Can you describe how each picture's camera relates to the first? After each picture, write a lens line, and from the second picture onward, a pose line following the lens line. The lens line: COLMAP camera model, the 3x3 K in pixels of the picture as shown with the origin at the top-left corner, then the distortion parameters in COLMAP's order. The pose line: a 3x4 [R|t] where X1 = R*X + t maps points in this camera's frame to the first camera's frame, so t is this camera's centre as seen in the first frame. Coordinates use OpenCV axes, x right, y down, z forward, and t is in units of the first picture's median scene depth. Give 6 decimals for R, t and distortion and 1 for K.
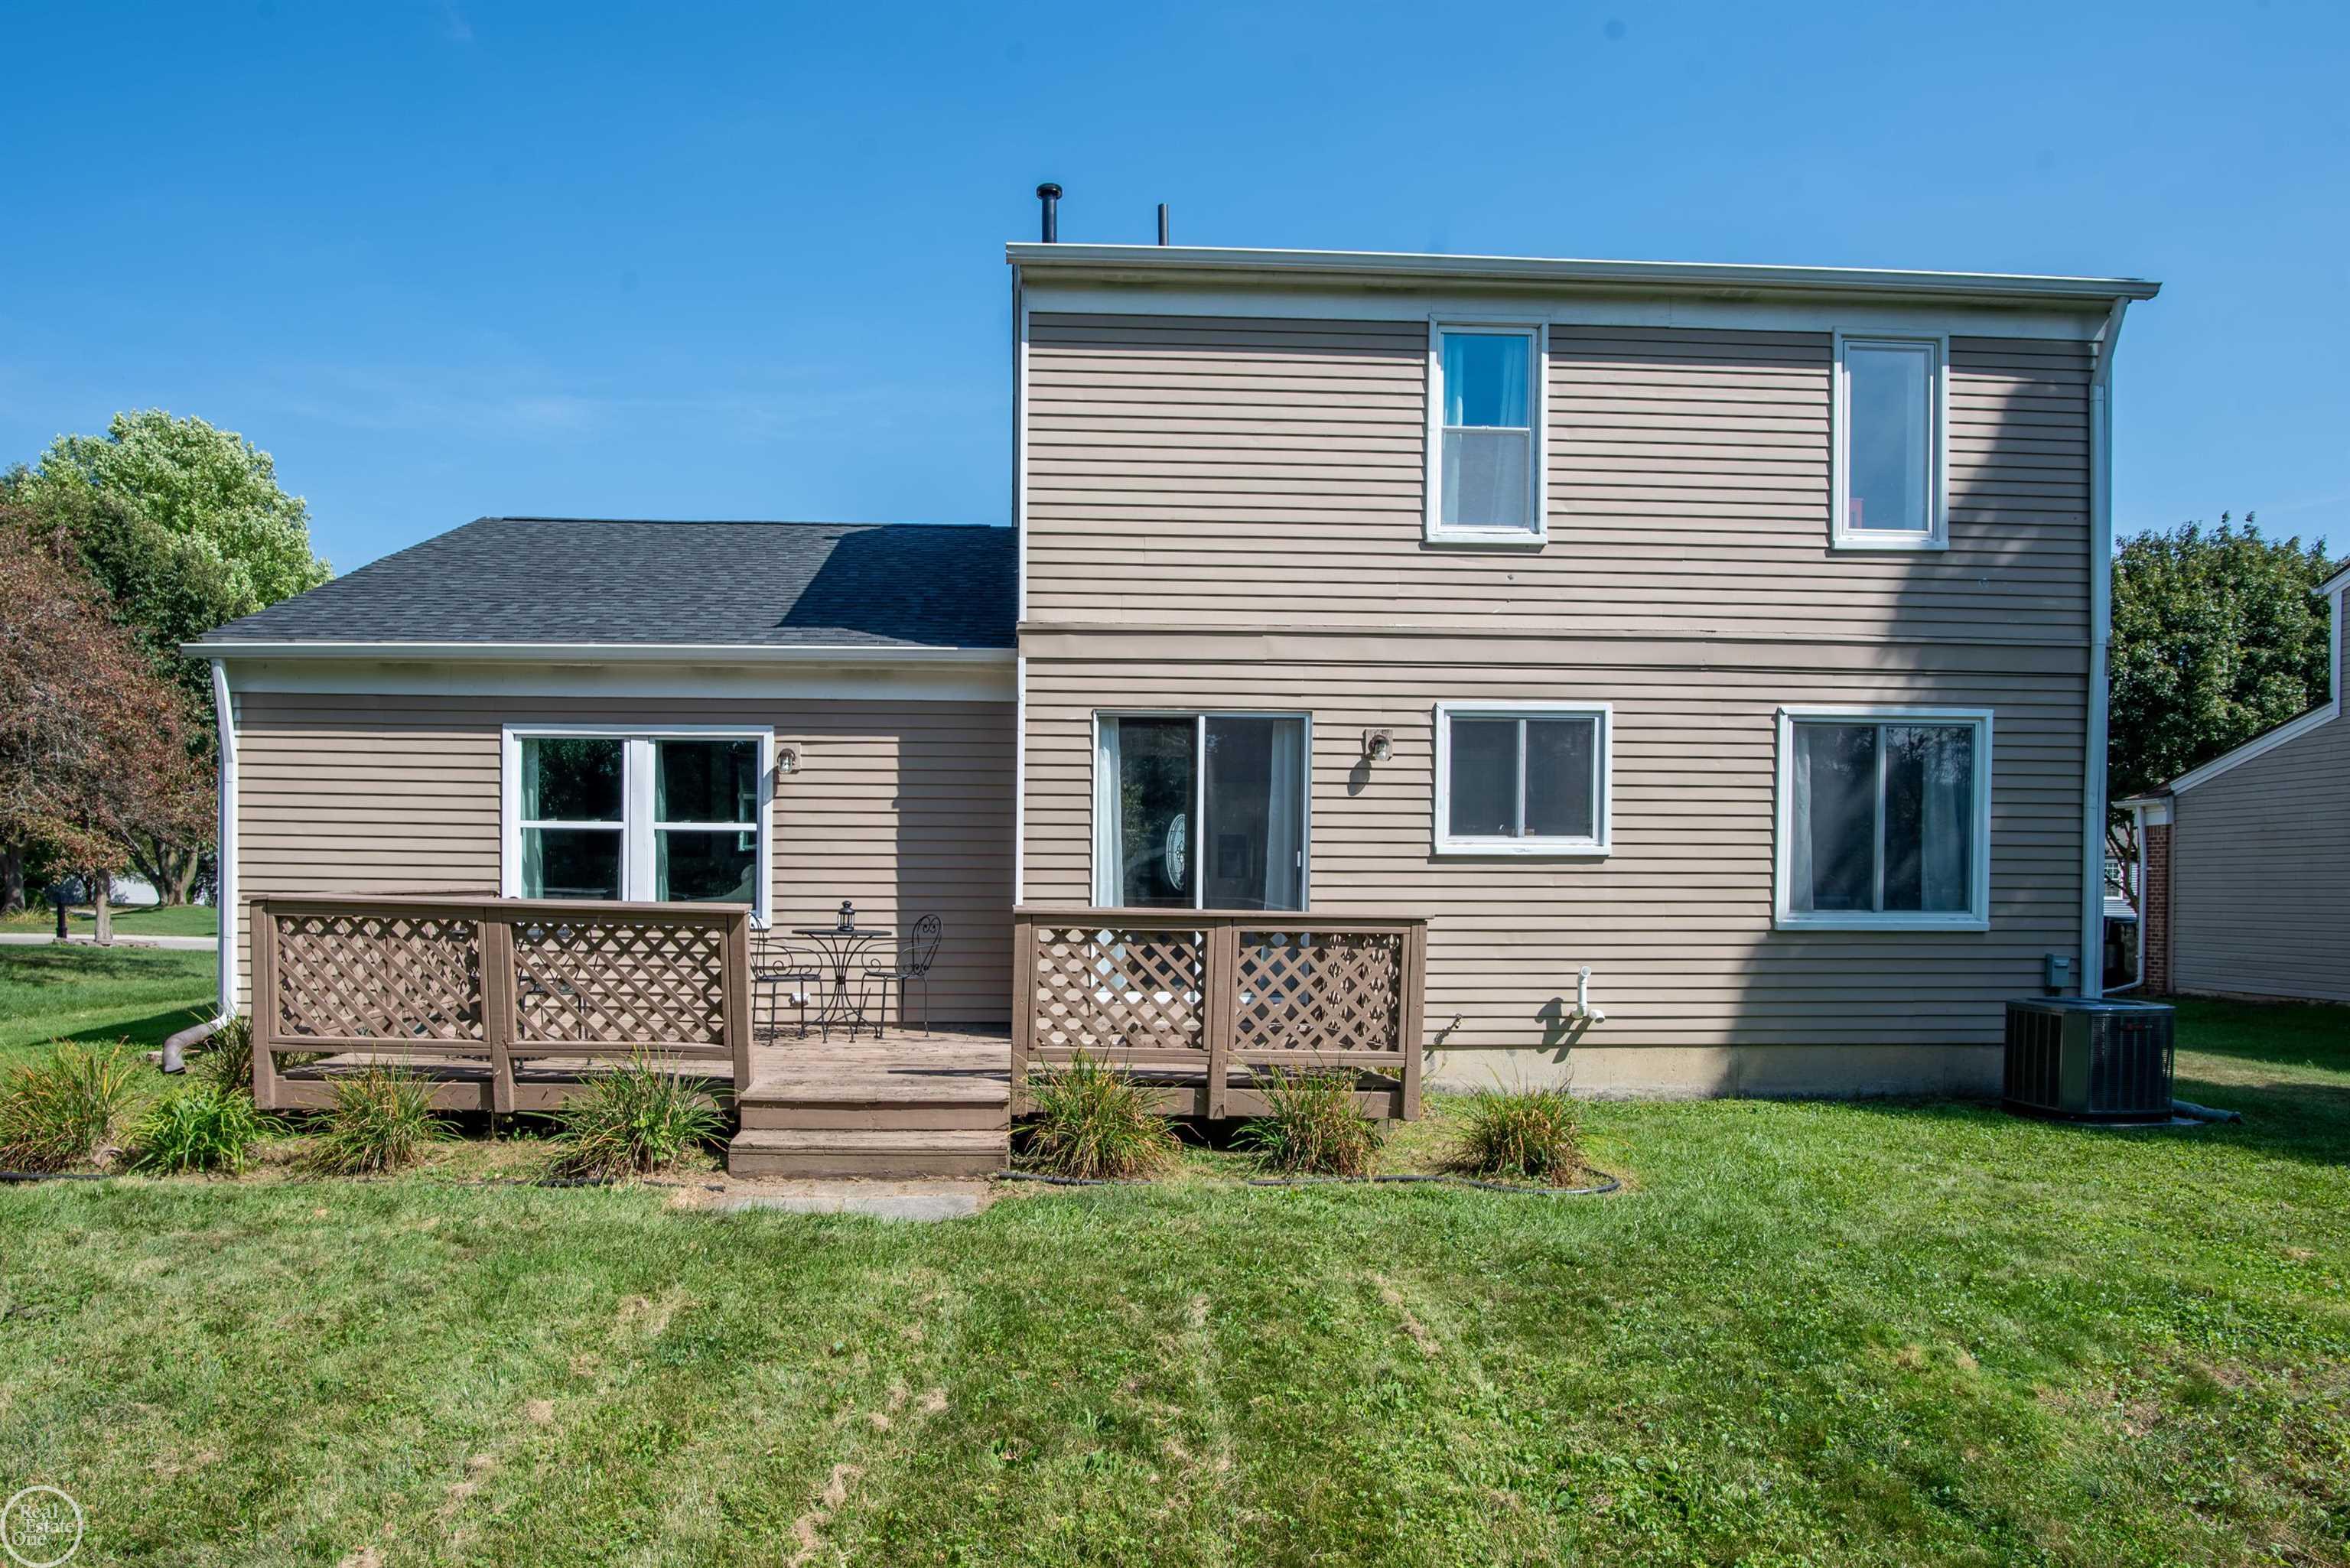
lens RADIAL K [[1457.0, 0, 1174.5], [0, 1457.0, 906.9], [0, 0, 1]] dist [-0.007287, -0.000362]
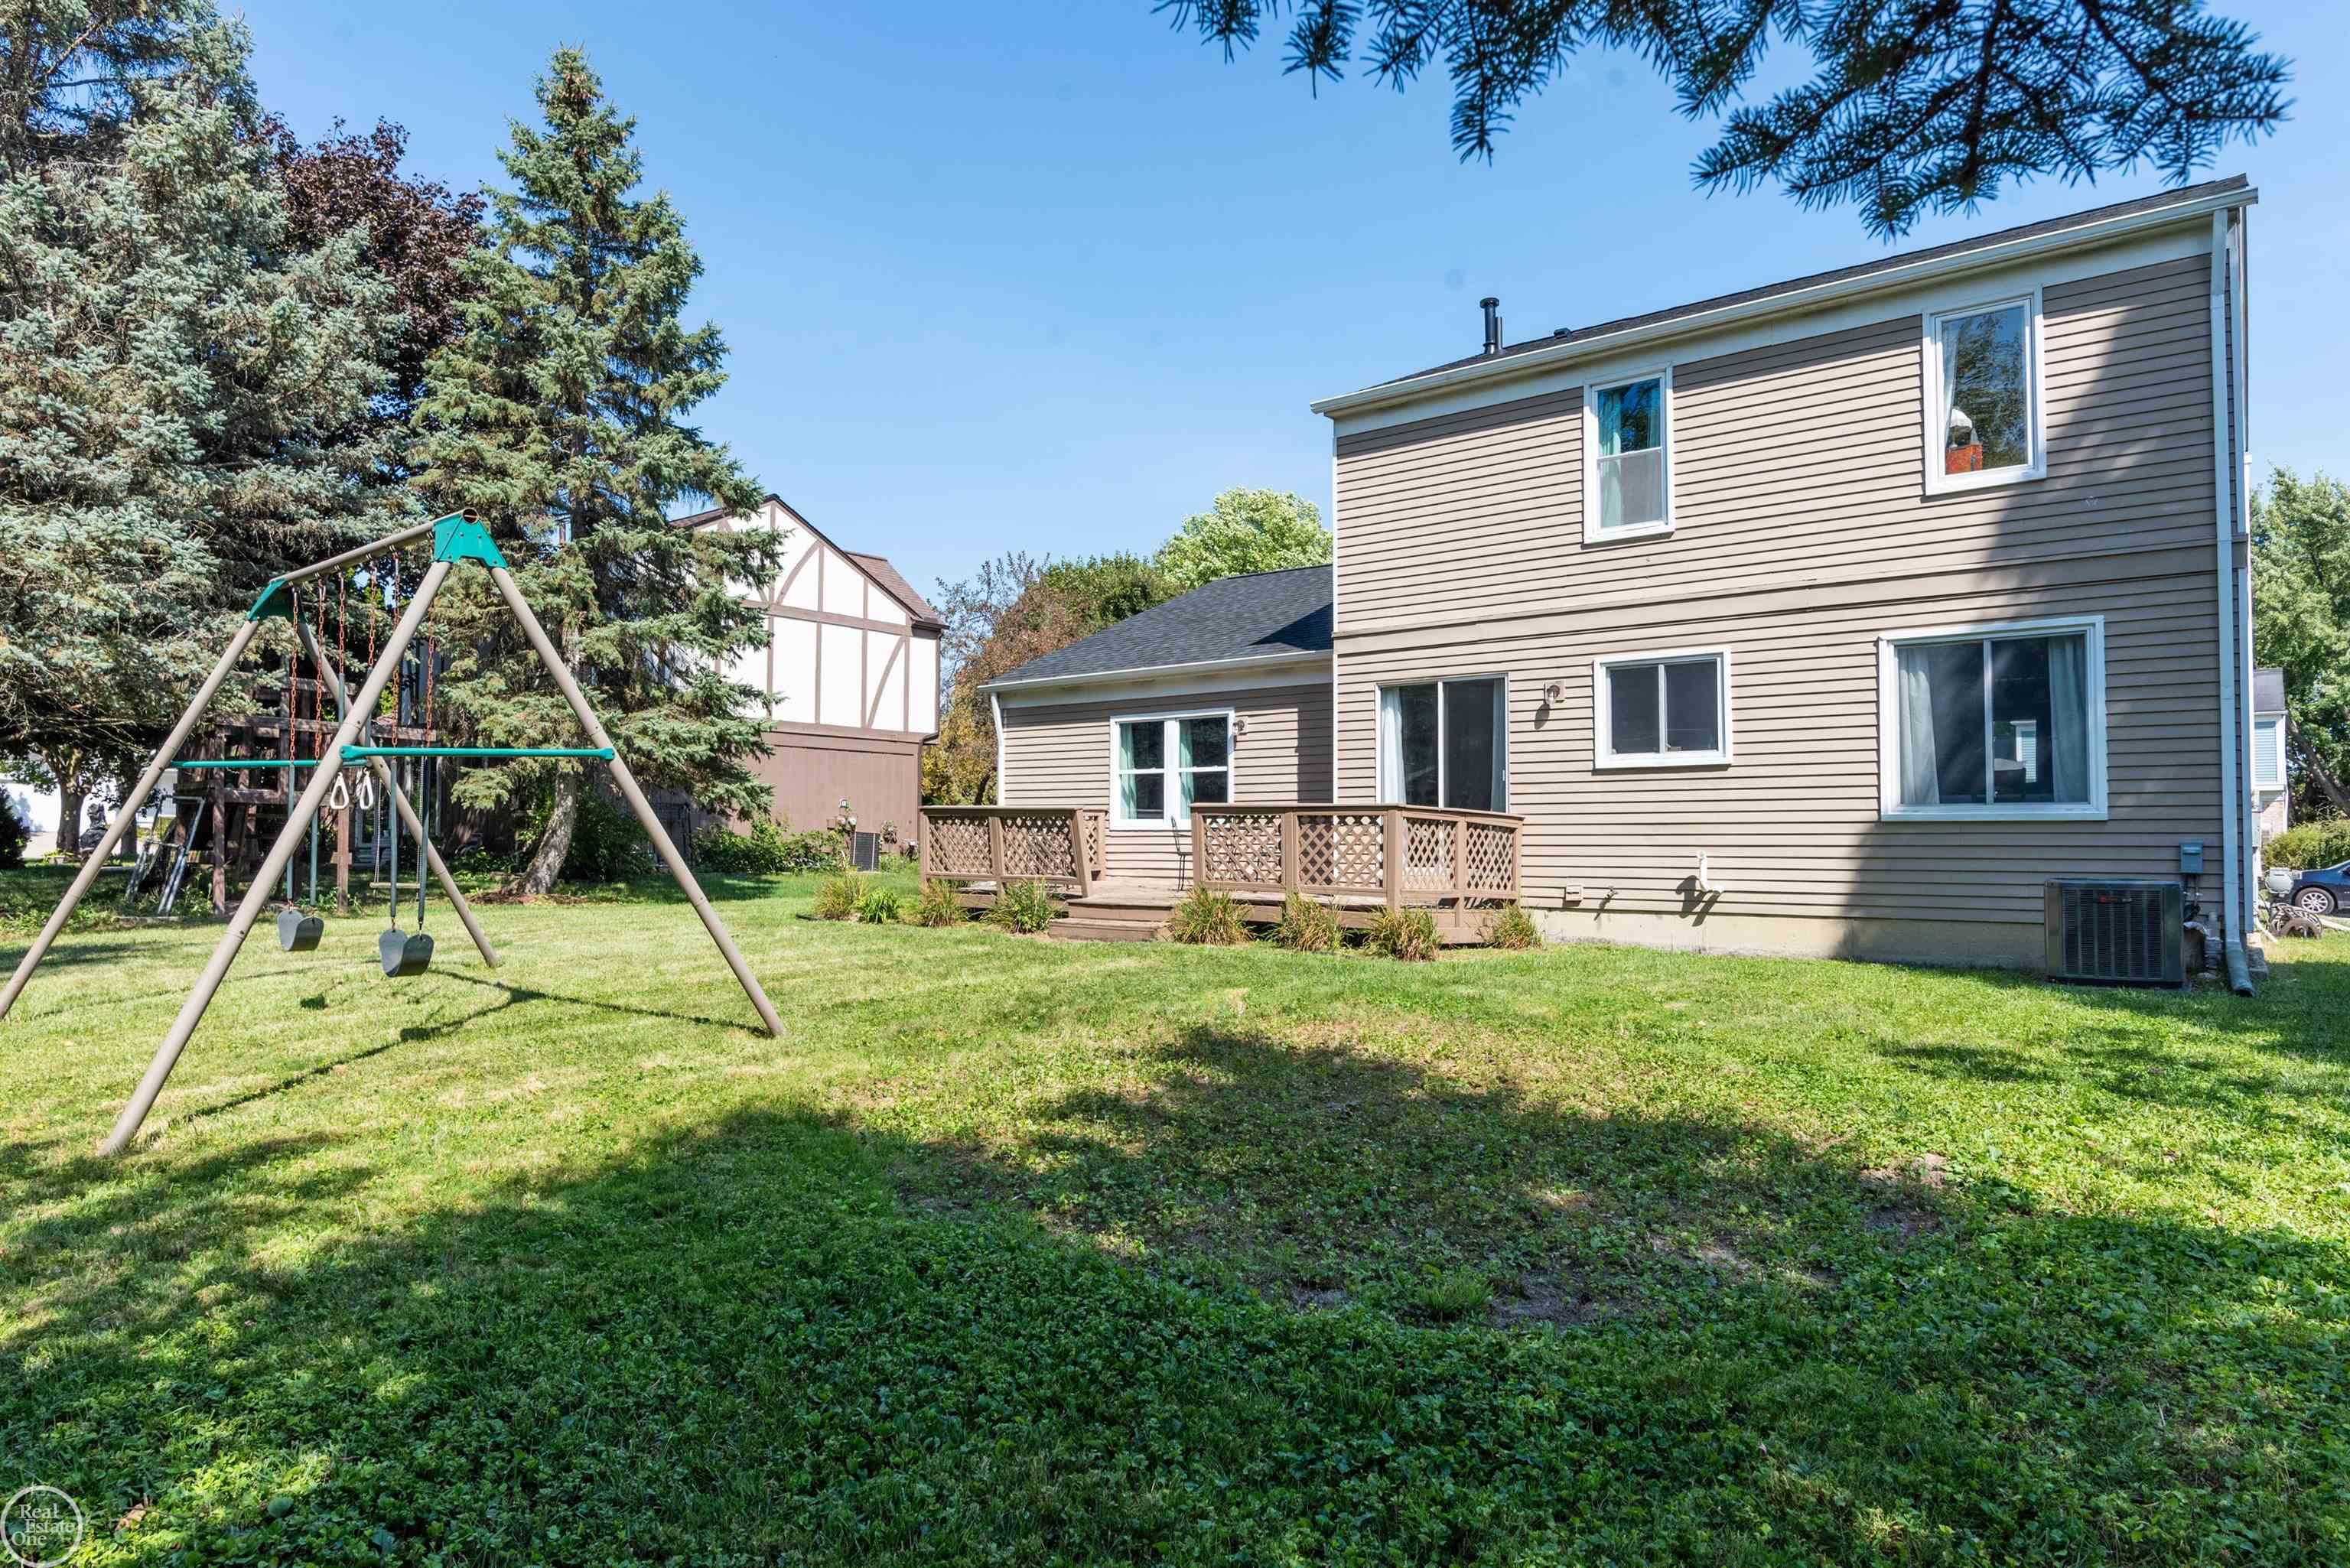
lens RADIAL K [[1334.1, 0, 1175.0], [0, 1334.1, 784.0], [0, 0, 1]] dist [0.032278, -0.000356]
pose [[0.765426, -0.031143, -0.642770, 0.679675], [-0.002256, 0.998692, -0.051073, 0.043039], [0.643520, 0.040542, 0.764355, -0.211941]]
